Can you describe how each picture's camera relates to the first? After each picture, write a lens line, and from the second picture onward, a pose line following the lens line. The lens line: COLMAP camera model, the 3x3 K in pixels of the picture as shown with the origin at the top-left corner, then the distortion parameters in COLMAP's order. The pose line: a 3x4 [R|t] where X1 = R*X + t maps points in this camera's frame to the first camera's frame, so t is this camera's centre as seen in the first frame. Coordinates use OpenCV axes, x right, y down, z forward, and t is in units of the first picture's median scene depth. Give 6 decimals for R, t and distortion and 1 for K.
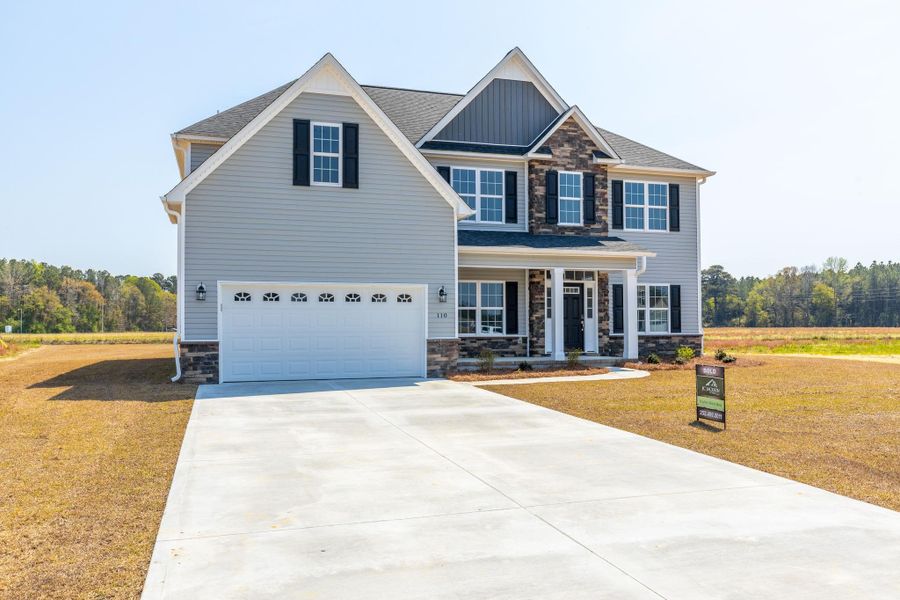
lens RADIAL K [[719.6, 0, 450.0], [0, 719.6, 300.0], [0, 0, 1]] dist [0.002591, 0.001206]
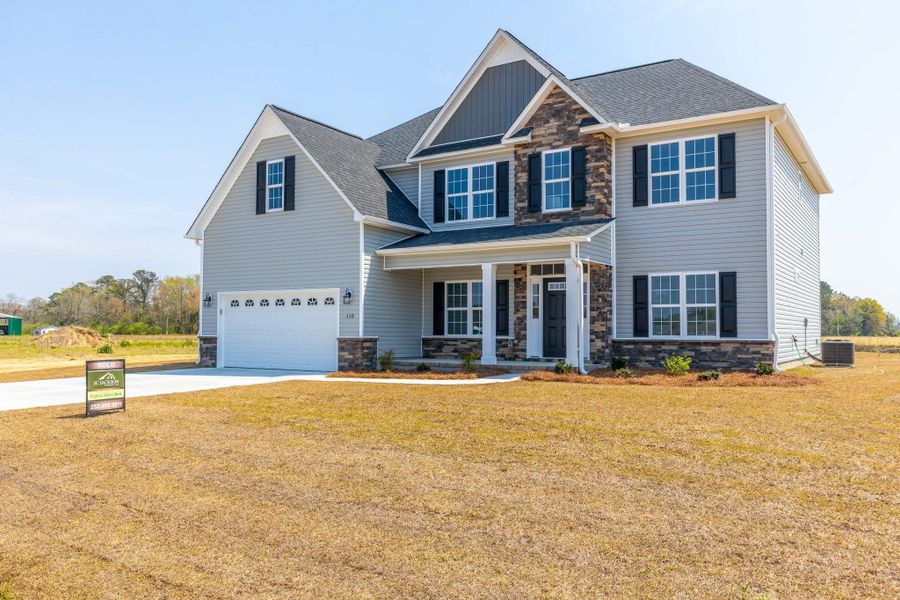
lens RADIAL K [[719.6, 0, 450.0], [0, 719.6, 300.0], [0, 0, 1]] dist [0.002591, 0.001206]
pose [[0.642288, -0.024714, -0.766065, 0.757008], [0.021476, 0.999668, -0.014244, 0.012859], [0.766162, -0.007303, 0.642606, 0.347187]]
